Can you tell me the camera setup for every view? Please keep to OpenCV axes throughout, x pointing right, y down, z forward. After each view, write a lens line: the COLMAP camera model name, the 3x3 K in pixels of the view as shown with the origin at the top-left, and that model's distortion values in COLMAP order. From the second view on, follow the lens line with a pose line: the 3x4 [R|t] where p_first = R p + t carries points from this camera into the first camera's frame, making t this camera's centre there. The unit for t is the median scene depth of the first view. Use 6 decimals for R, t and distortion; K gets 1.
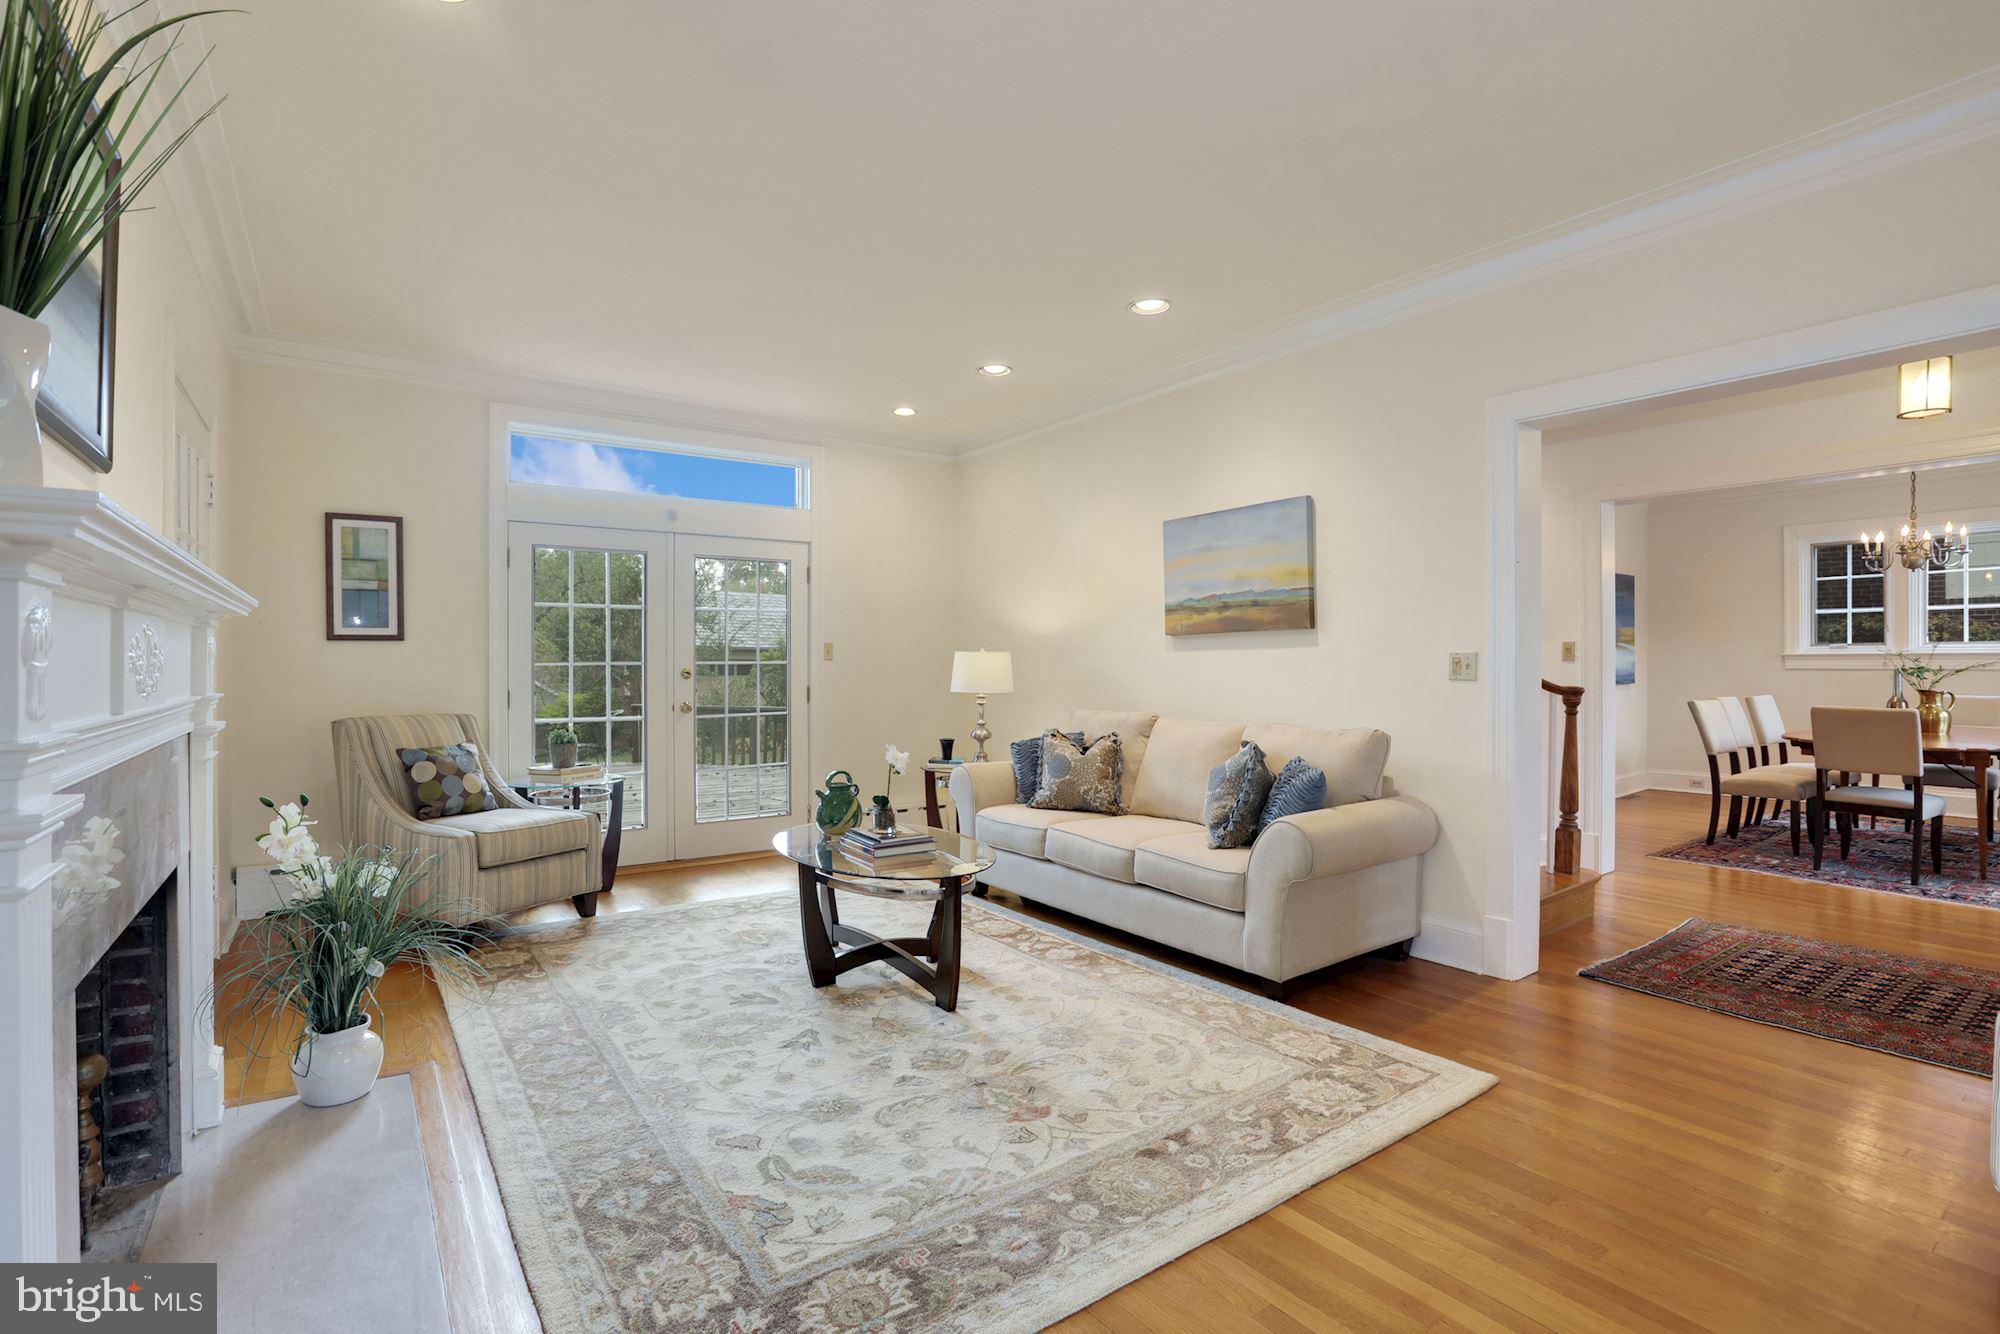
lens RADIAL K [[938.9, 0, 1005.7], [0, 938.9, 662.1], [0, 0, 1]] dist [-0.058275, 0.019472]
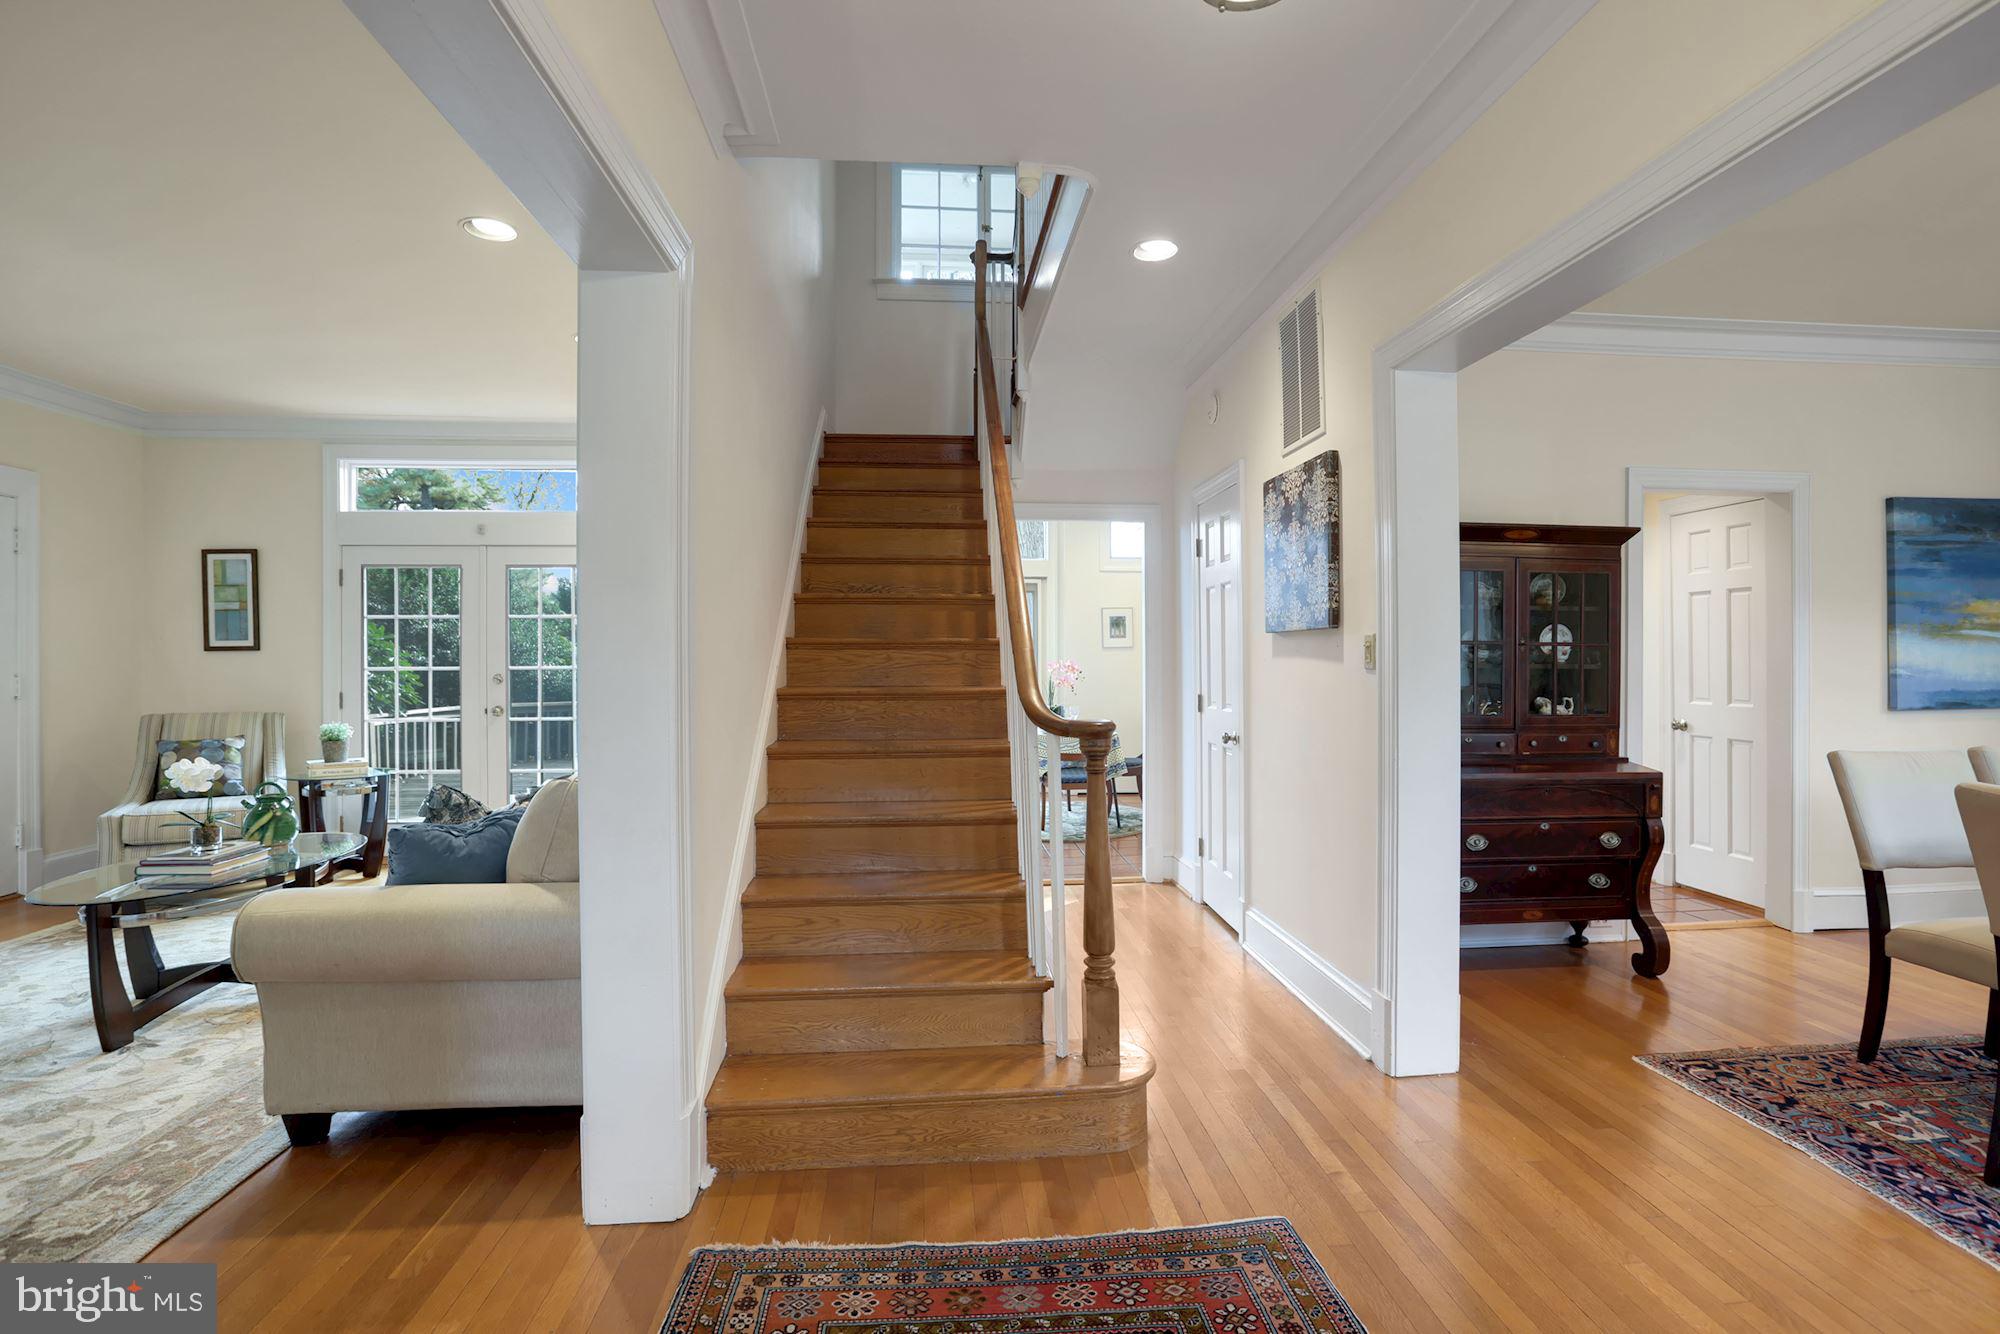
lens RADIAL K [[925.8, 0, 1021.2], [0, 925.8, 658.3], [0, 0, 1]] dist [-0.035295, 0.006883]
pose [[0.860046, -0.001750, -0.510213, 1.239264], [0.003138, 0.999993, 0.001859, -0.018171], [0.510207, -0.003200, 0.860046, 0.729876]]
